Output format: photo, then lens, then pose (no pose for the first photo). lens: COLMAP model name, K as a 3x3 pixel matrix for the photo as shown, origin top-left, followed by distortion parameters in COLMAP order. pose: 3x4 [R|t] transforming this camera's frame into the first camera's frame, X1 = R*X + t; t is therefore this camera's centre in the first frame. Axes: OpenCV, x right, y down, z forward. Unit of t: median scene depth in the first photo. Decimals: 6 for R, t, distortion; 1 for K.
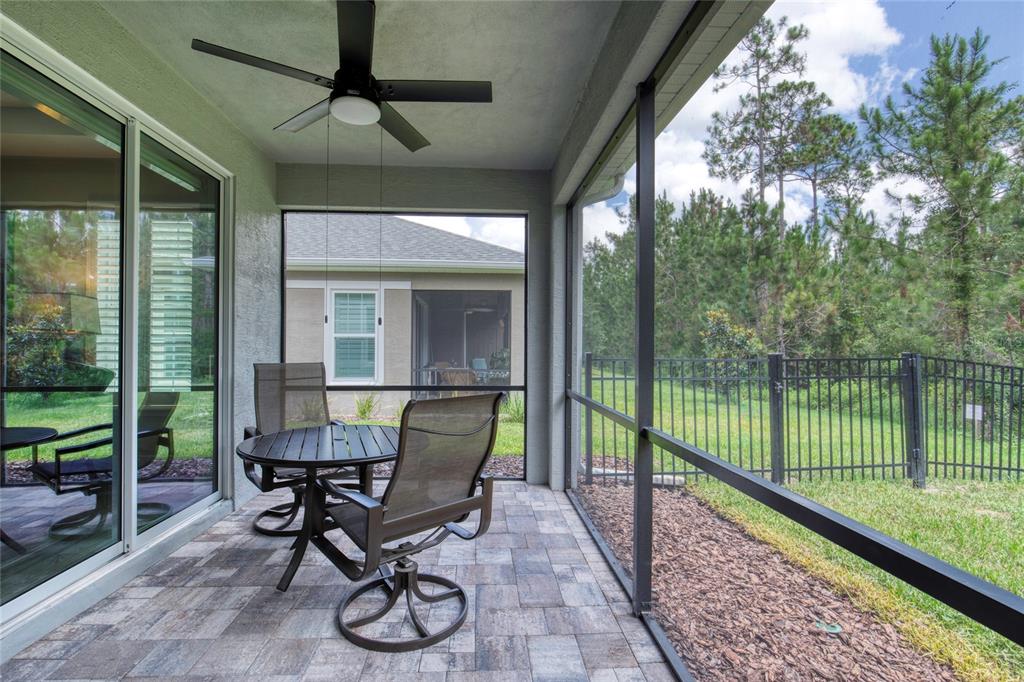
lens RADIAL K [[465.8, 0, 512.0], [0, 465.8, 341.0], [0, 0, 1]] dist [-0.009670, 0.000793]
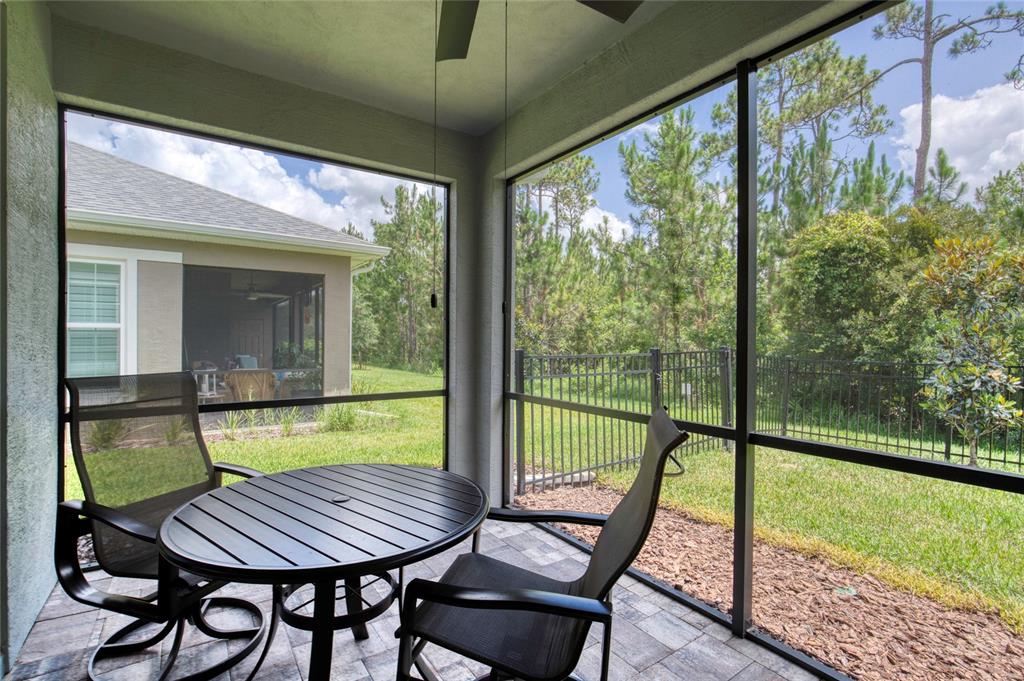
lens RADIAL K [[465.8, 0, 512.0], [0, 465.8, 340.5], [0, 0, 1]] dist [-0.009670, 0.000793]
pose [[0.858187, -0.002712, 0.513329, -0.146889], [-0.004282, 0.999913, 0.012442, -0.001626], [-0.513319, -0.012876, 0.858102, 0.111007]]
